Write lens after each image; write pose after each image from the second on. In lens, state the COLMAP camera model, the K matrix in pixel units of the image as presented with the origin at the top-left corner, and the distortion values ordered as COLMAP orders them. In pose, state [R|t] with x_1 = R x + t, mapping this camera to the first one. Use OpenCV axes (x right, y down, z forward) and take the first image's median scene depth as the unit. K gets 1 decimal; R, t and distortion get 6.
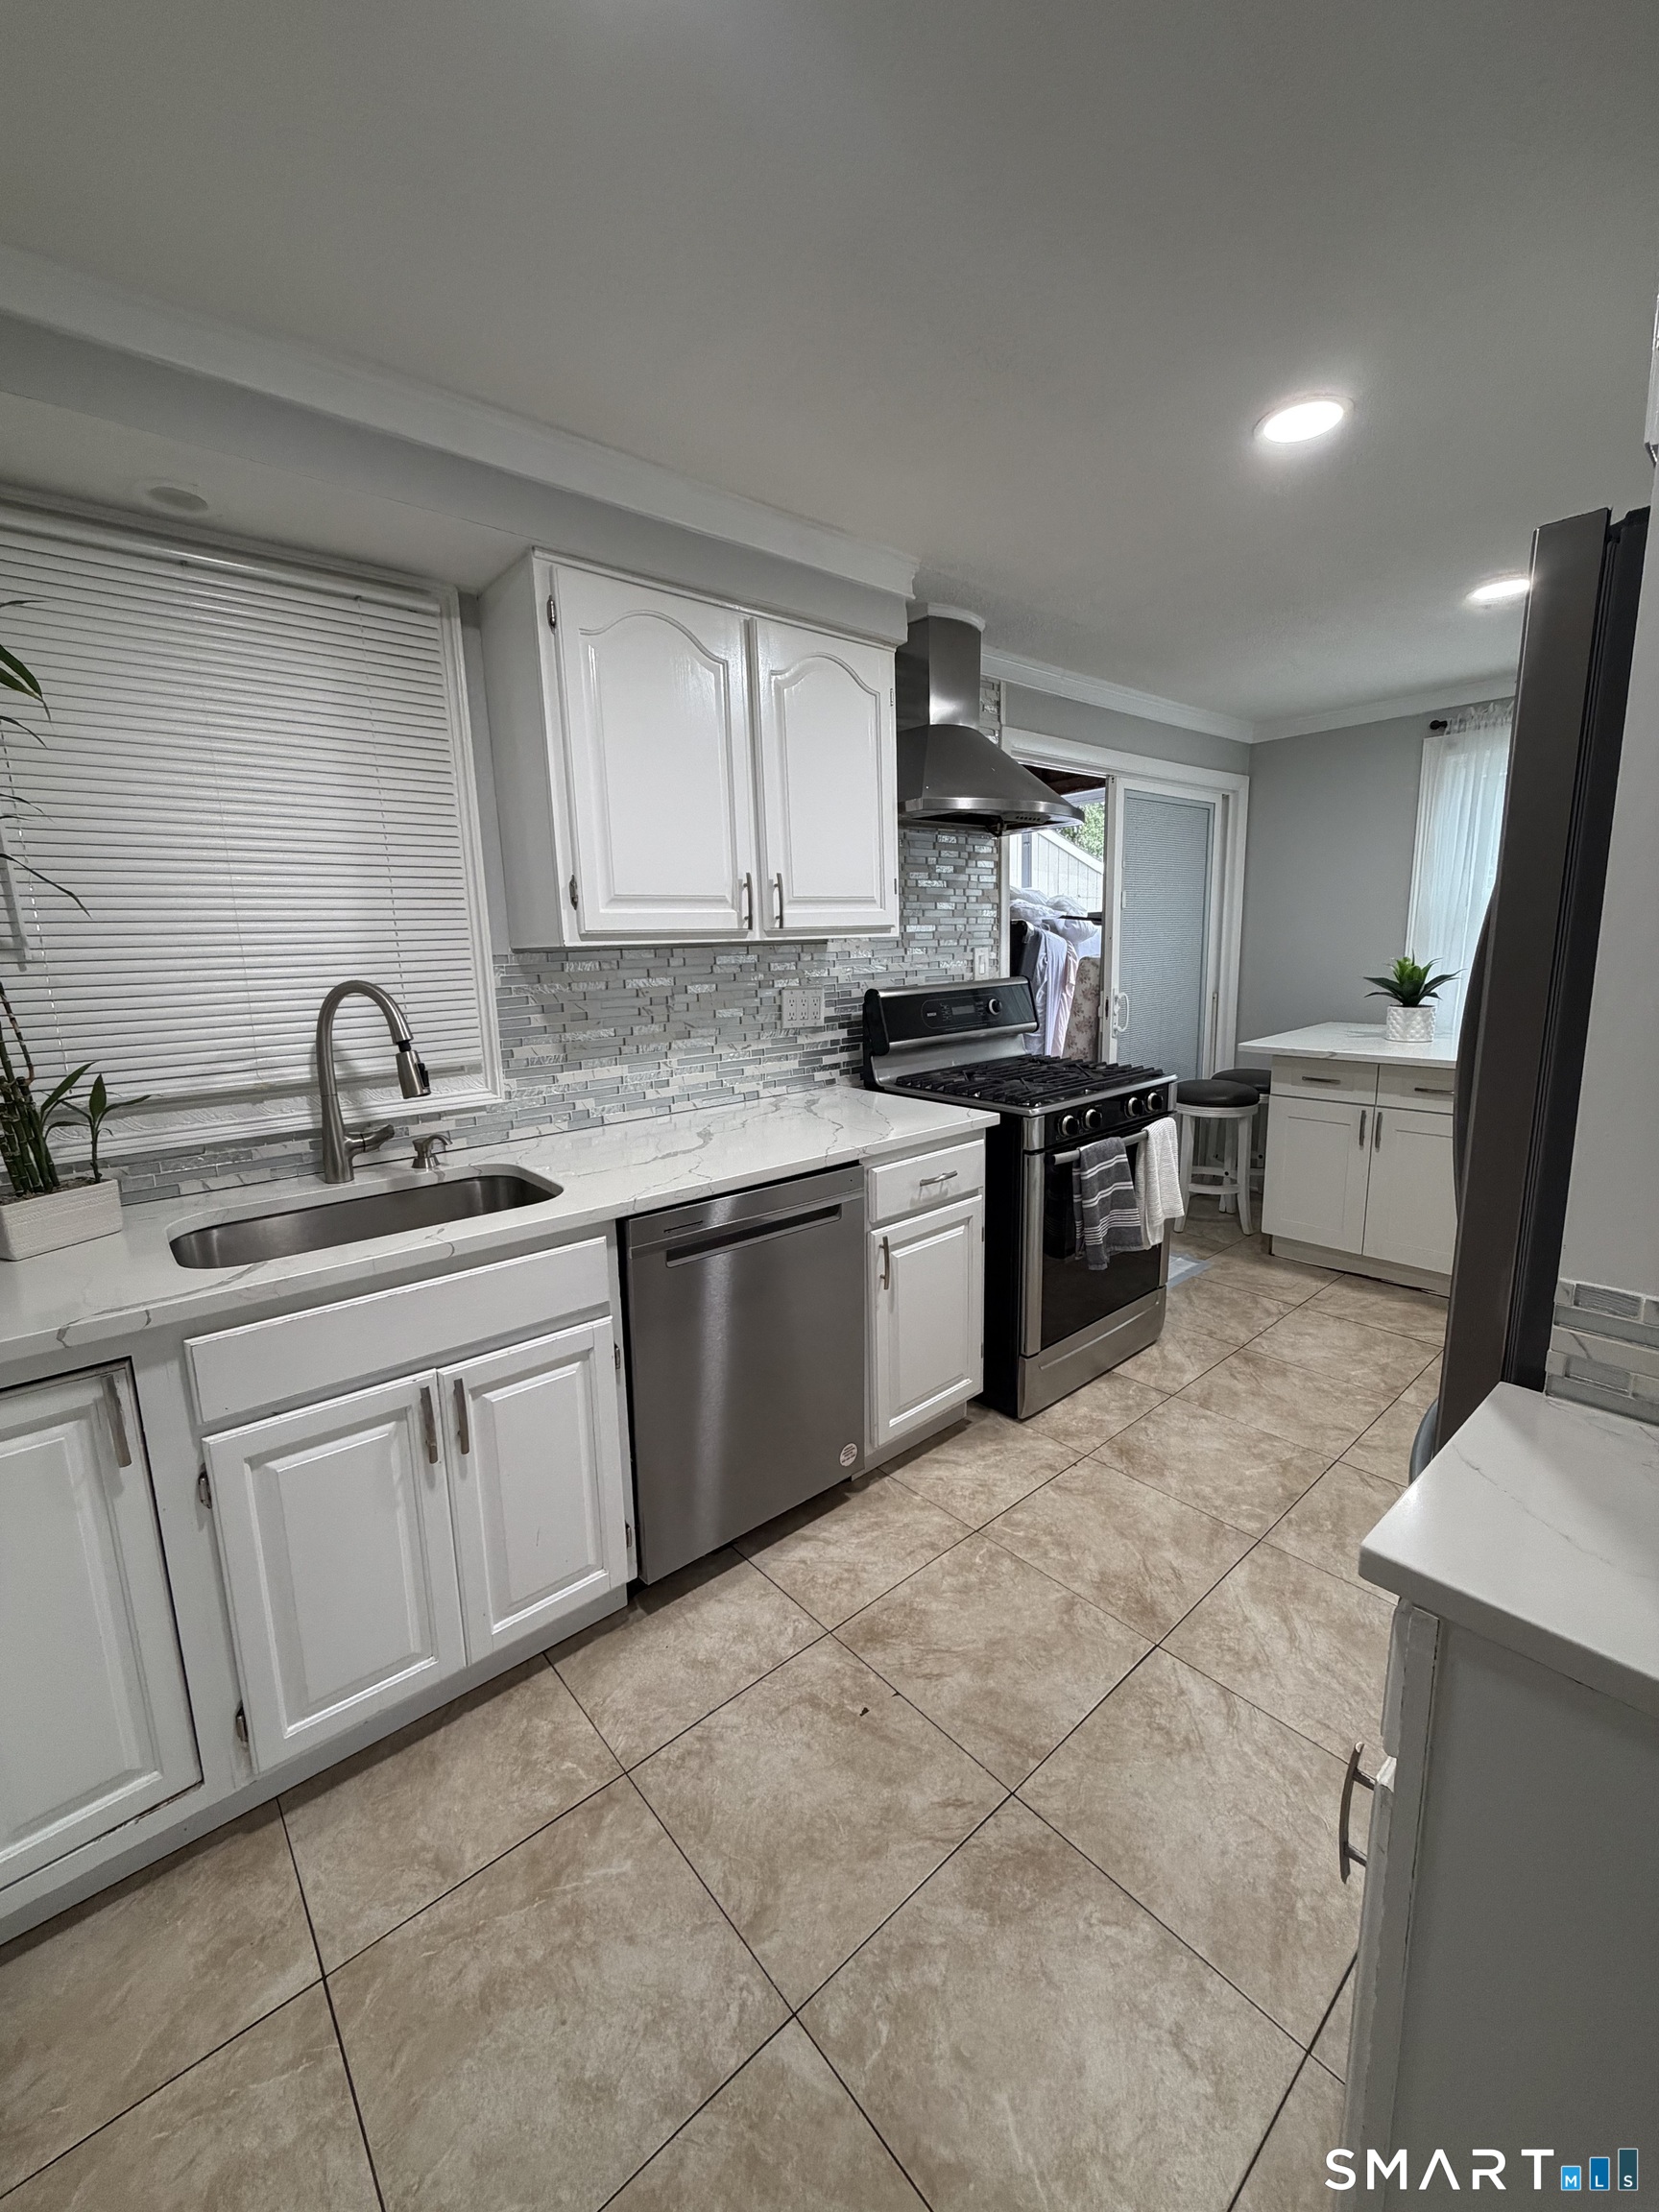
lens RADIAL K [[882.7, 0, 828.3], [0, 882.7, 1099.5], [0, 0, 1]] dist [0.000290, 0.000107]
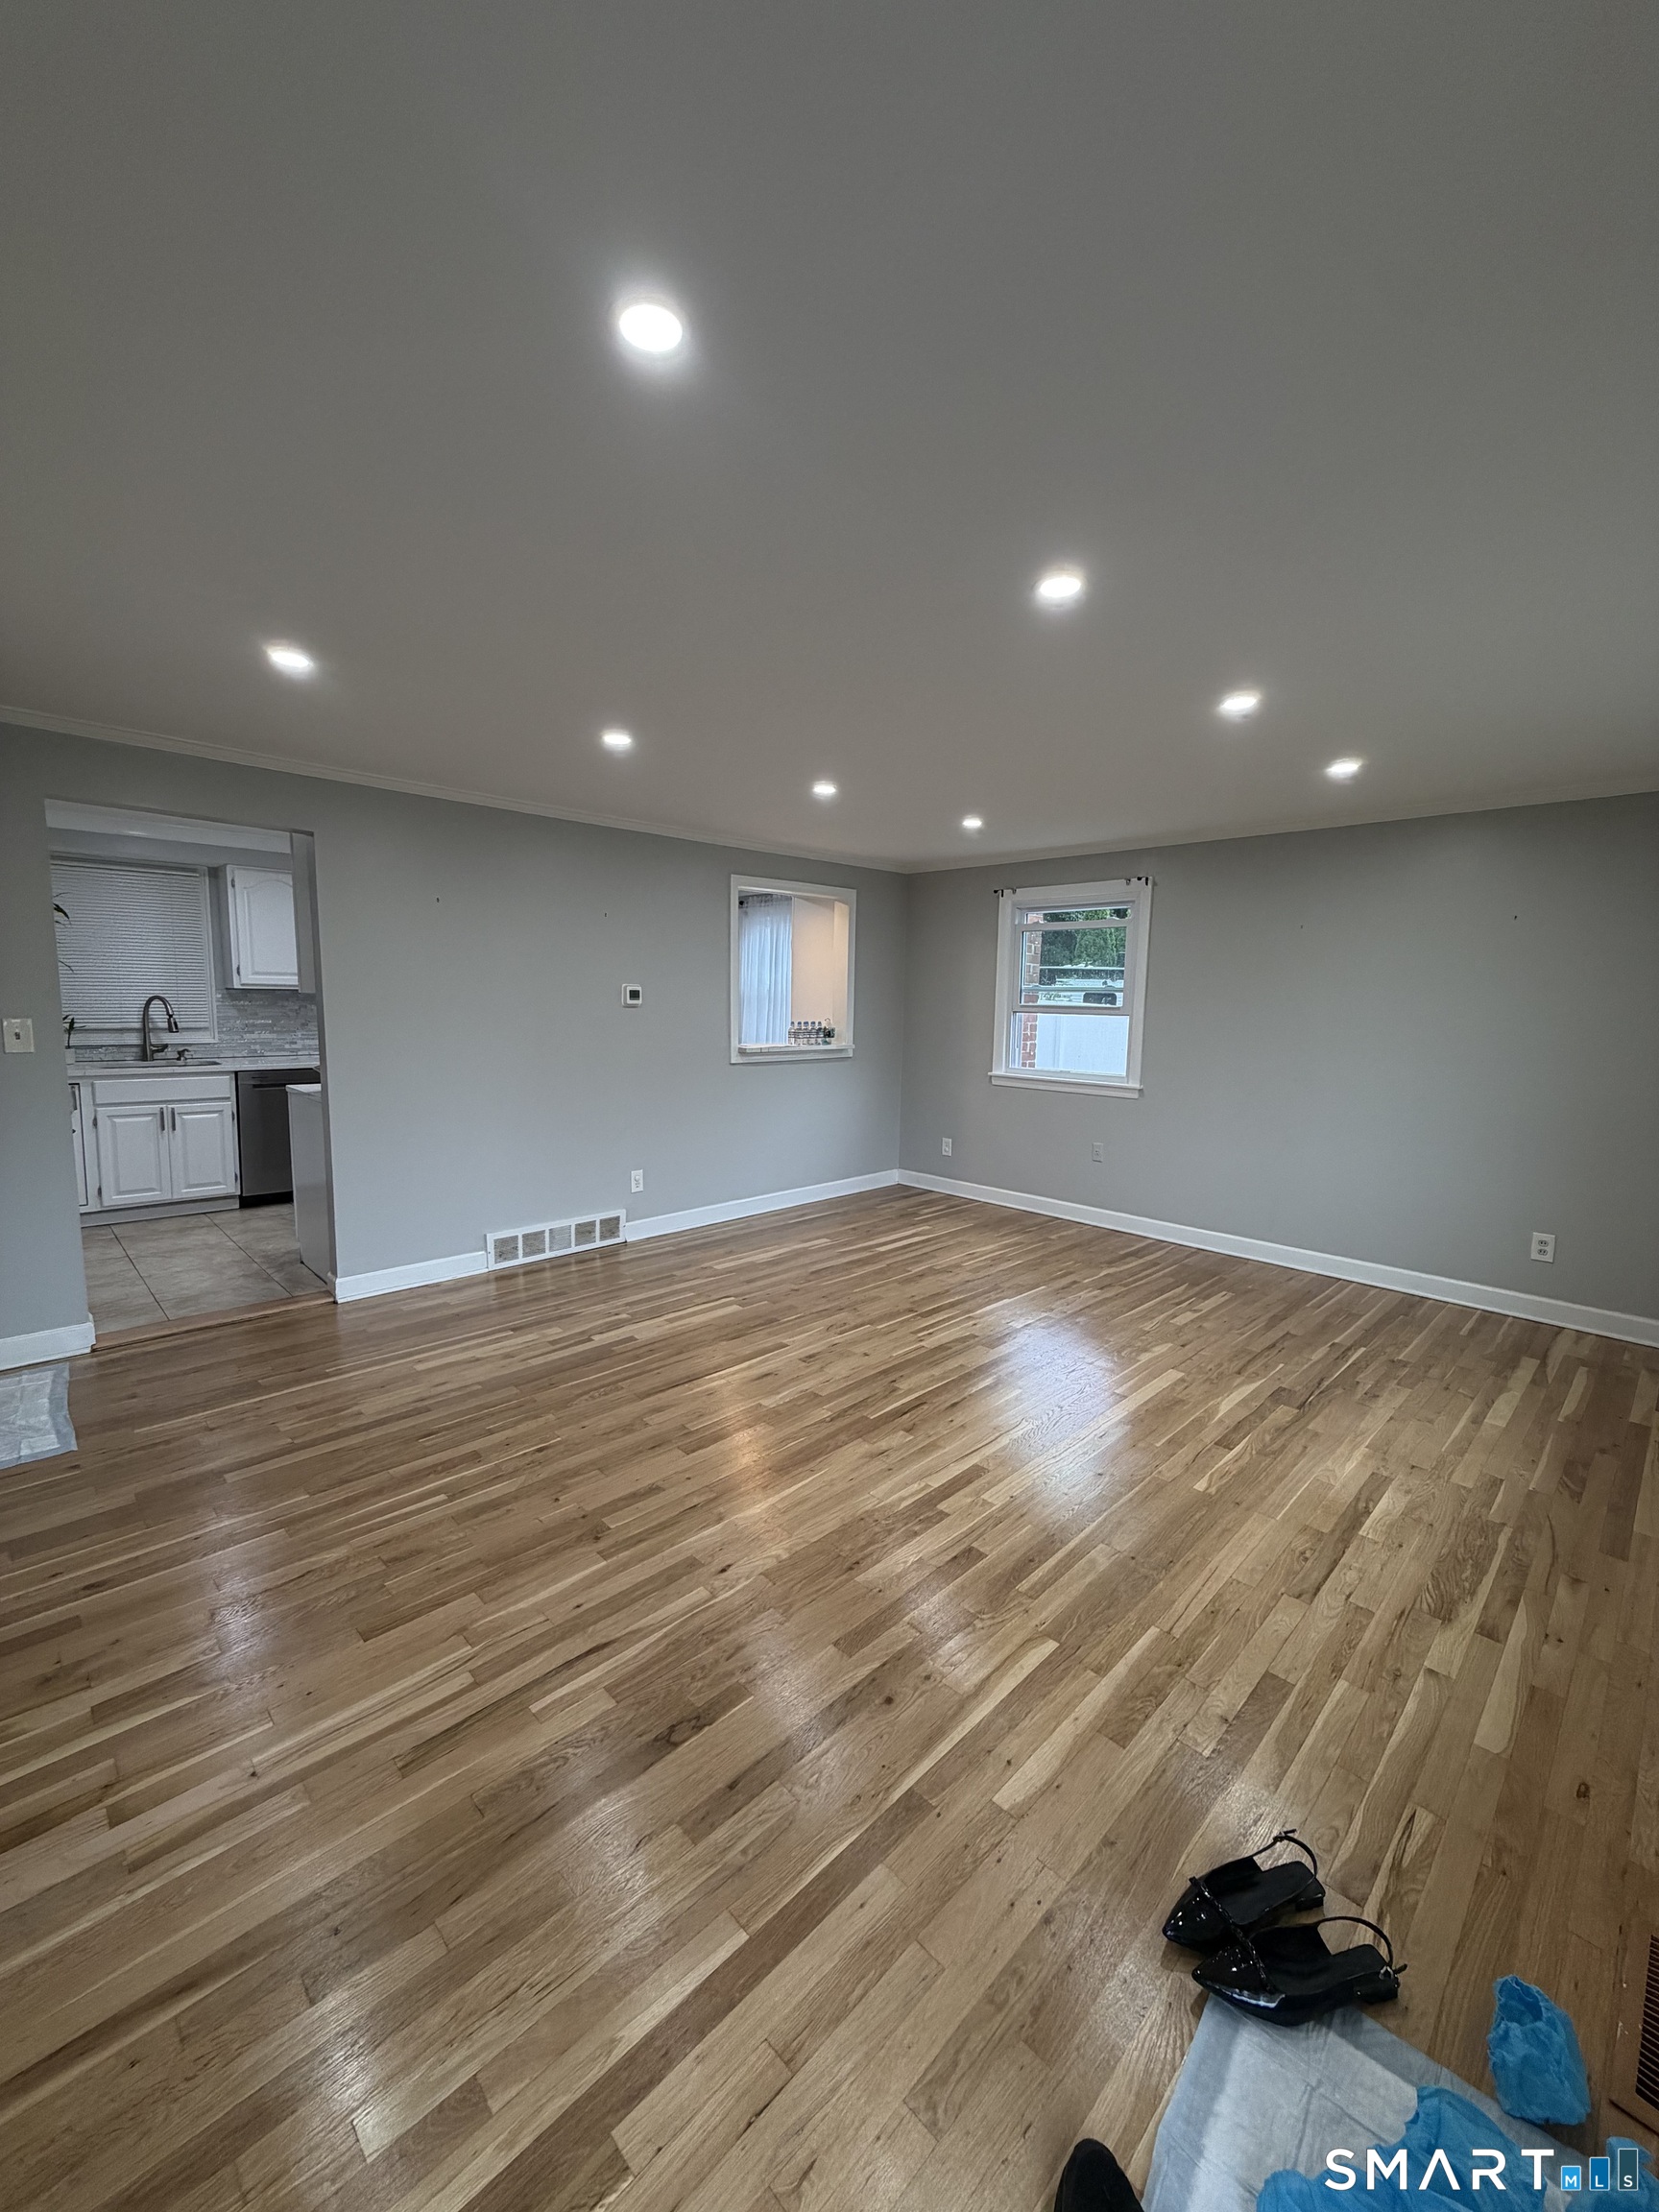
lens RADIAL K [[882.7, 0, 837.4], [0, 882.7, 1077.0], [0, 0, 1]] dist [0.000290, 0.000107]
pose [[0.995817, 0.031351, 0.085825, 1.864129], [-0.024839, 0.996805, -0.075913, 0.381609], [-0.087930, 0.073464, 0.993414, -2.672144]]
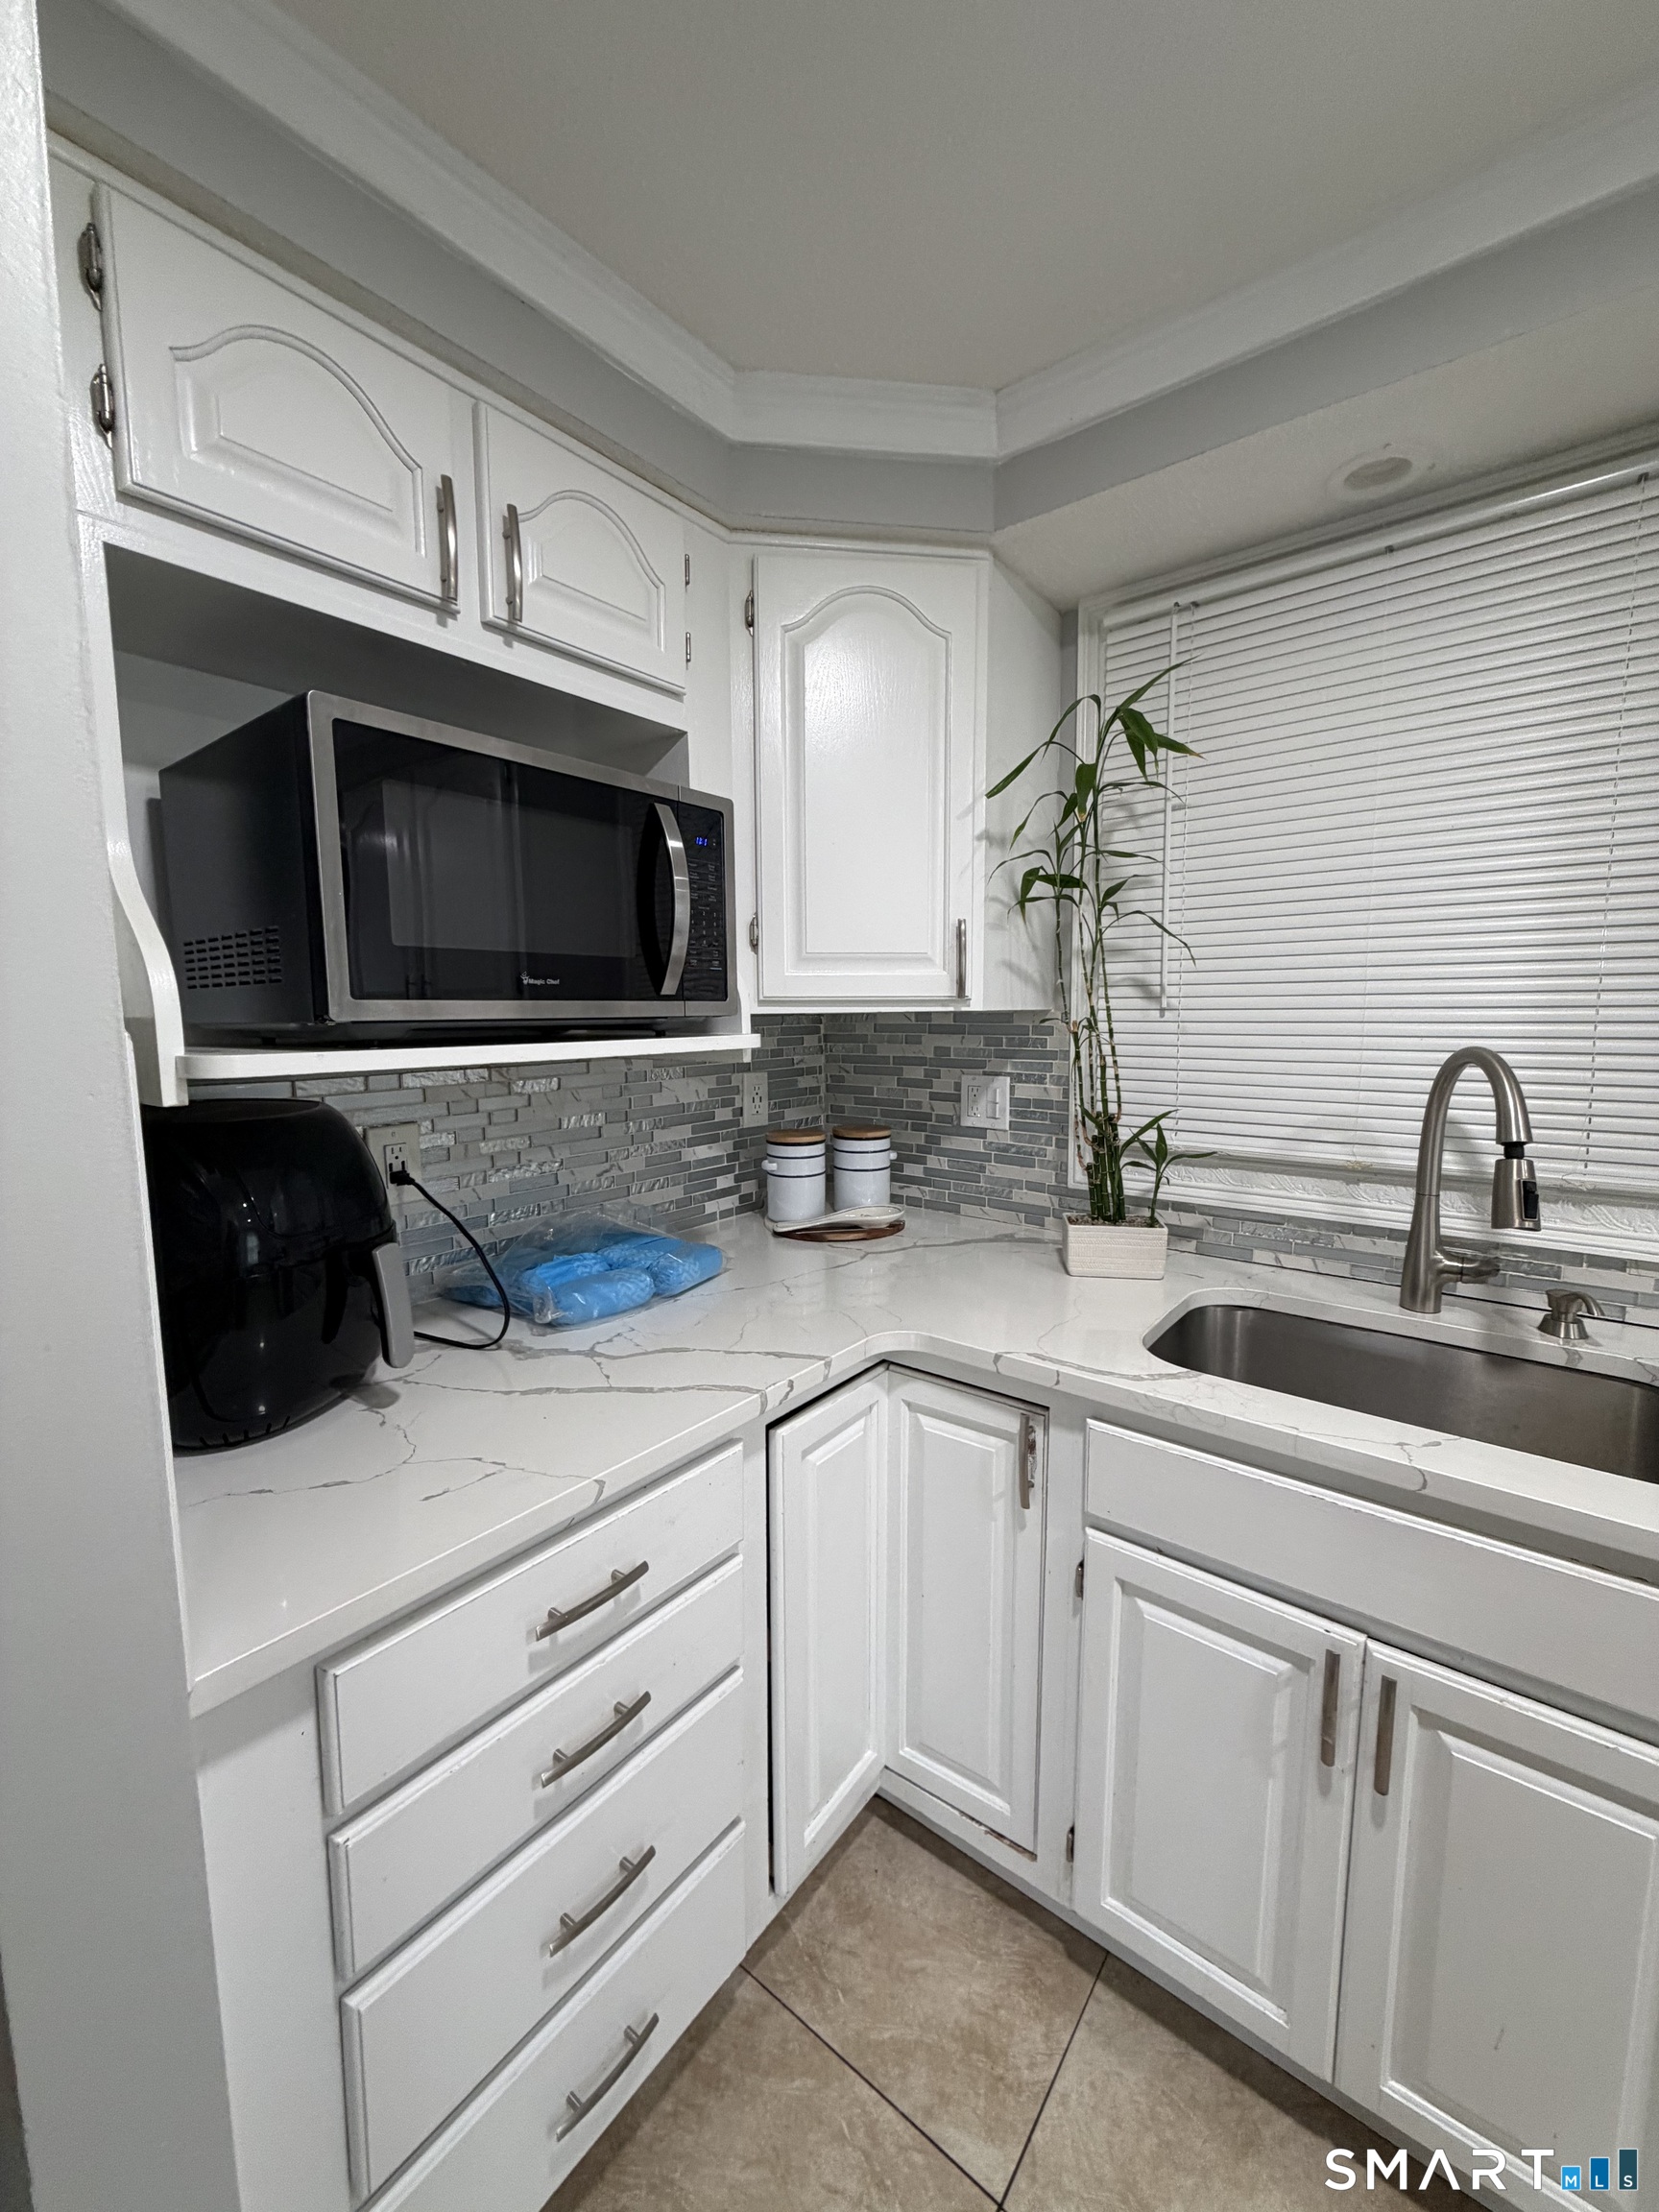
lens RADIAL K [[882.7, 0, 823.6], [0, 882.7, 1096.6], [0, 0, 1]] dist [0.000290, 0.000107]
pose [[0.195861, 0.132530, -0.971635, 0.062273], [-0.172993, 0.979956, 0.098794, -0.084130], [0.965252, 0.148737, 0.214862, 0.392223]]
